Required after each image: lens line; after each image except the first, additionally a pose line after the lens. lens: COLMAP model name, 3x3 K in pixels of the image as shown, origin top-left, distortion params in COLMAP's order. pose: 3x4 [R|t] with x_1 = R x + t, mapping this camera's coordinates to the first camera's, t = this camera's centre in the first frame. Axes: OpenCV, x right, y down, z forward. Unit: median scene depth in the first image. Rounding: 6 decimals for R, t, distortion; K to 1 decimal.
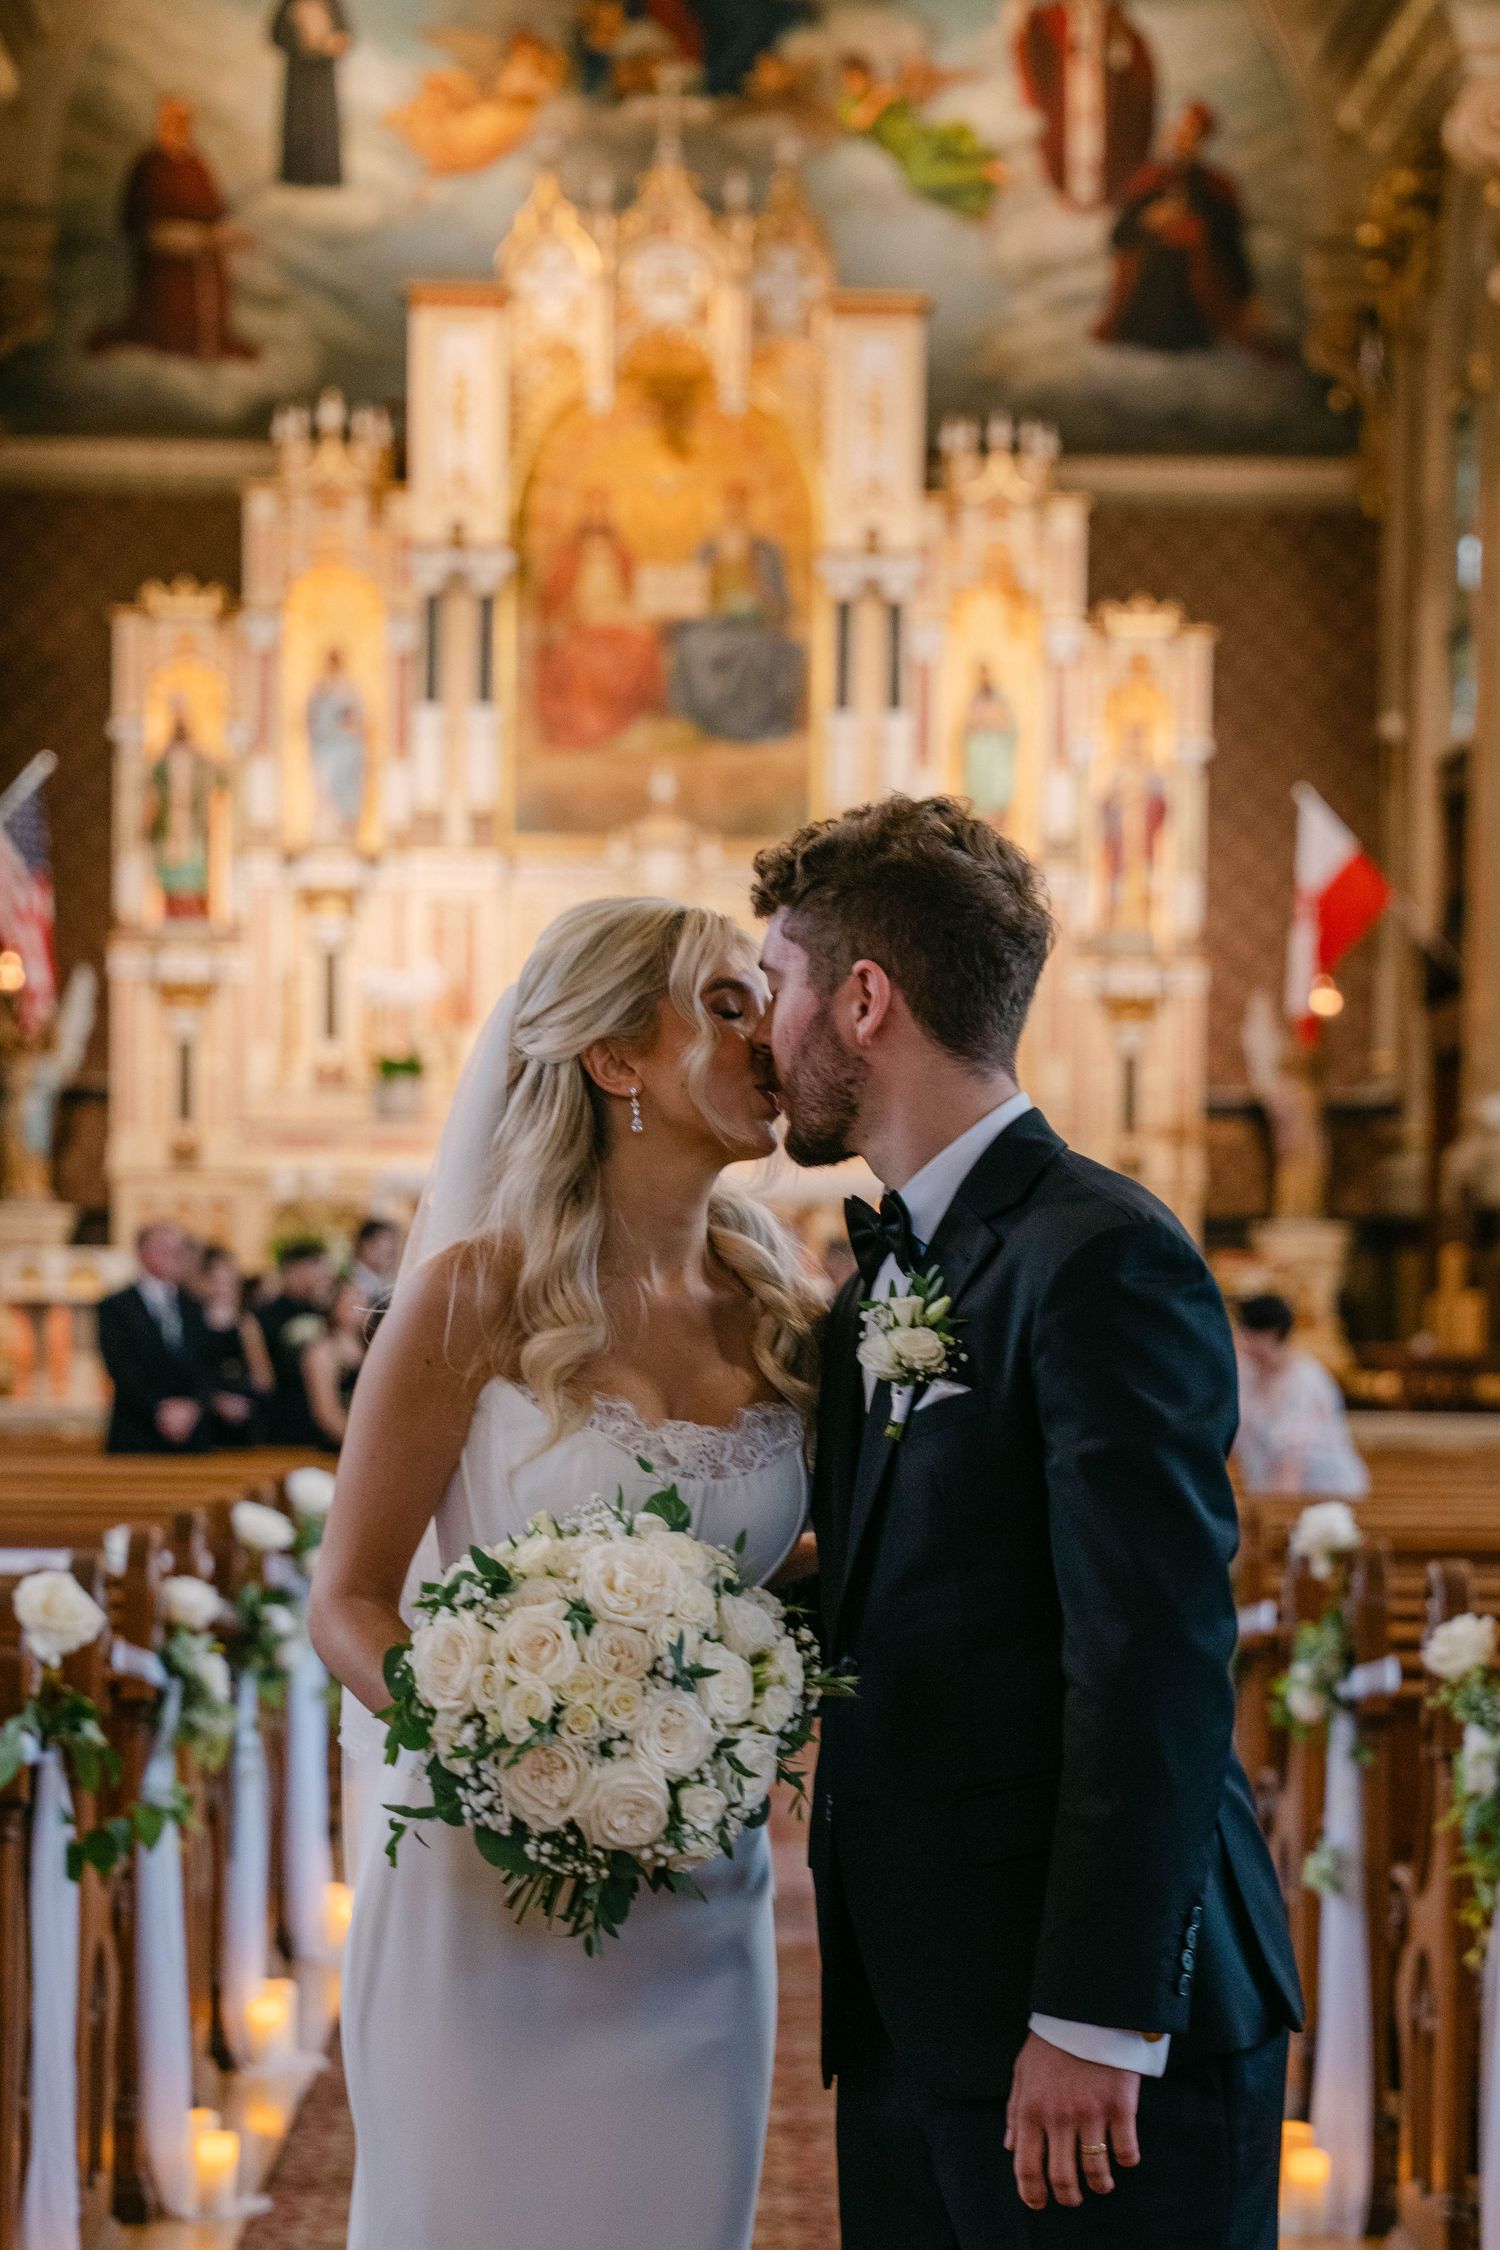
lens RADIAL K [[3972.6, 0, 807.5], [0, 3972.6, 1273.7], [0, 0, 1]] dist [0.073992, 0.000000]
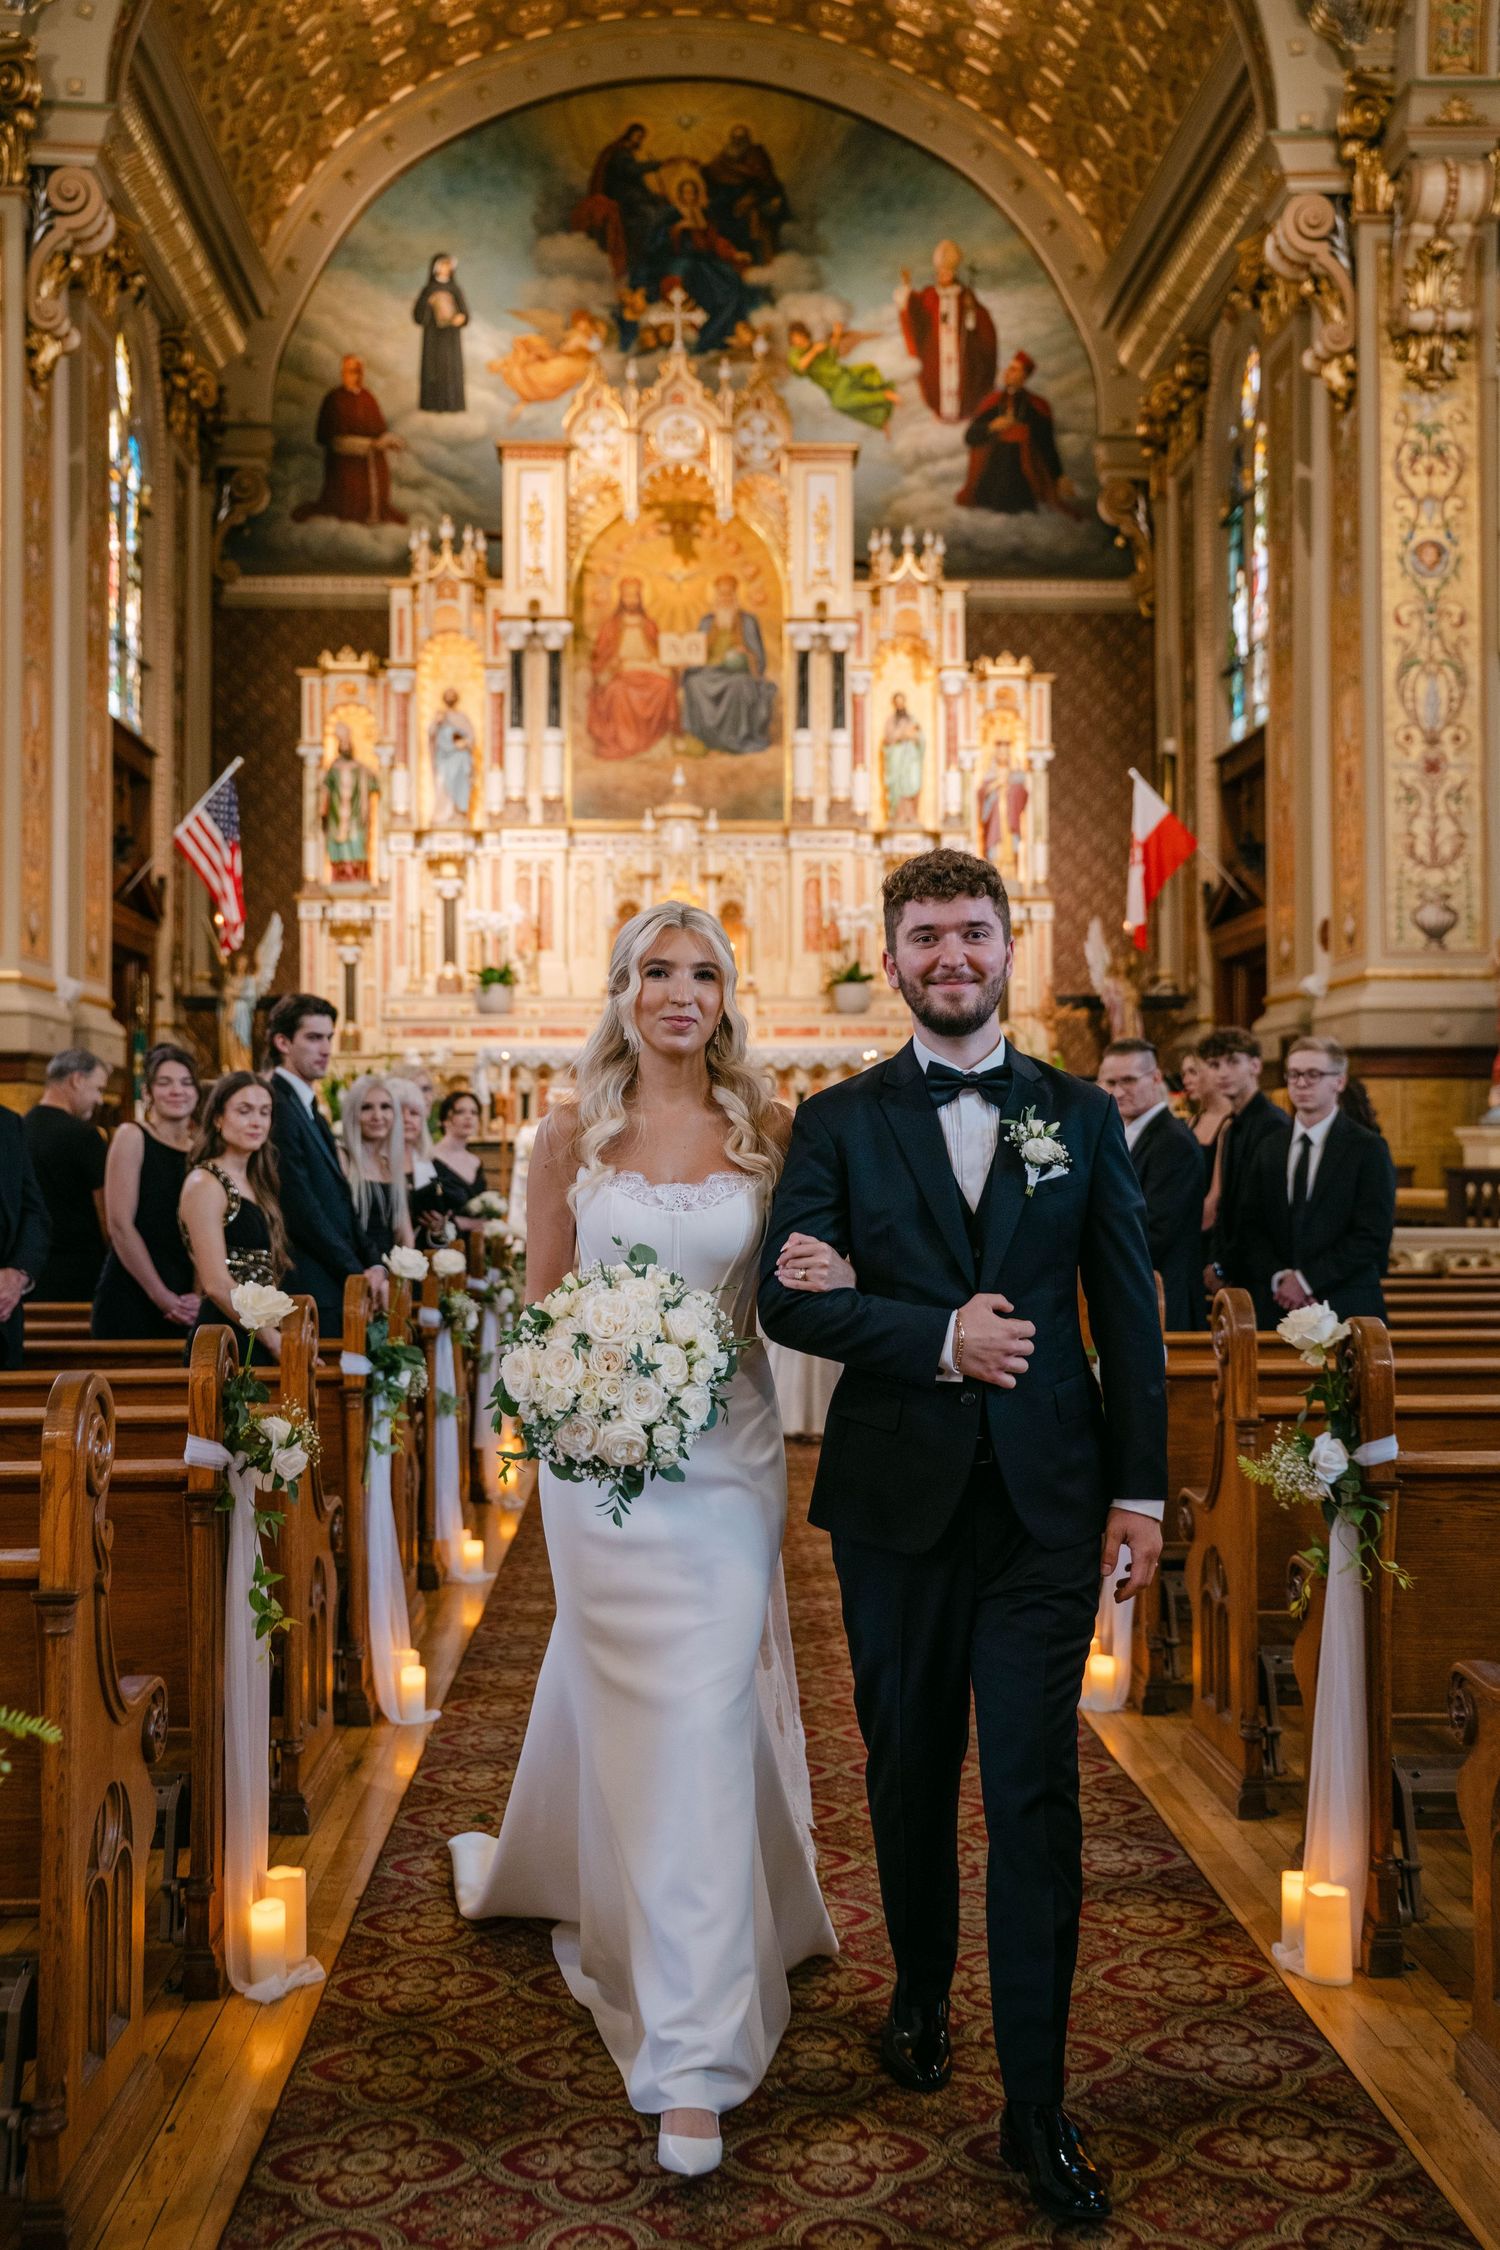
lens RADIAL K [[2325.7, 0, 762.1], [0, 2325.7, 1078.4], [0, 0, 1]] dist [0.019502, 0.000000]
pose [[0.999852, -0.016959, -0.002824, -0.005551], [0.016897, 0.999642, -0.020742, 0.002615], [0.003174, 0.020691, 0.999781, 0.152466]]
